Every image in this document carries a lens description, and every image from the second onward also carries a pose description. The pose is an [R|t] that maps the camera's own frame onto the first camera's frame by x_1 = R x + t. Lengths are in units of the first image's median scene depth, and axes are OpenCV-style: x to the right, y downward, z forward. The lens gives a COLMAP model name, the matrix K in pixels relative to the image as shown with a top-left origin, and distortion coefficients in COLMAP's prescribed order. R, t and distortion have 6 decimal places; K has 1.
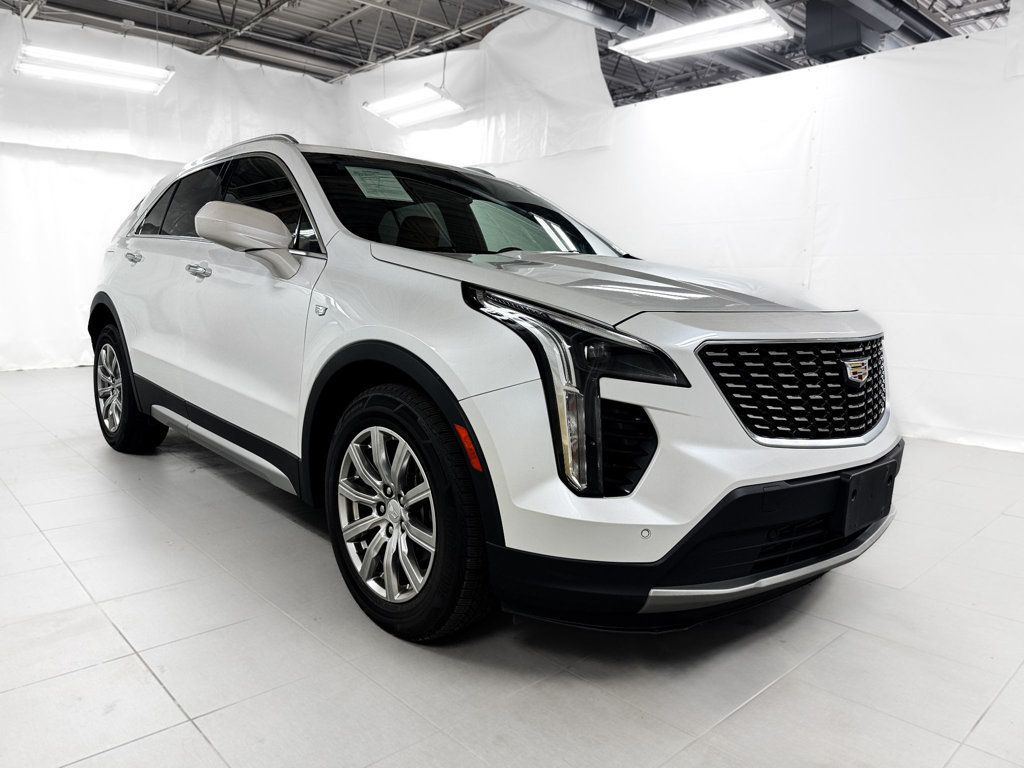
lens RADIAL K [[737.6, 0, 511.3], [0, 737.6, 384.4], [0, 0, 1]] dist [0.060372, -0.049631]
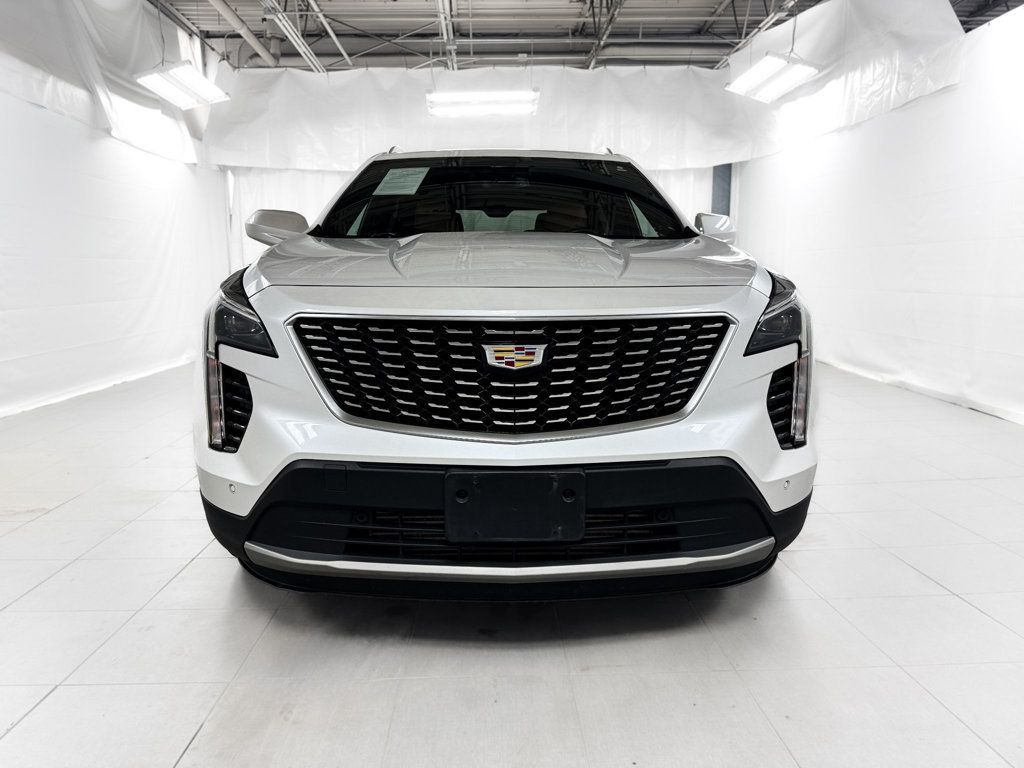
lens RADIAL K [[737.6, 0, 511.3], [0, 737.6, 384.4], [0, 0, 1]] dist [0.060372, -0.049631]
pose [[0.762245, 0.076717, -0.642726, 0.462113], [-0.070659, 0.996880, 0.035191, -0.007192], [0.643420, 0.018590, 0.765287, 0.163683]]
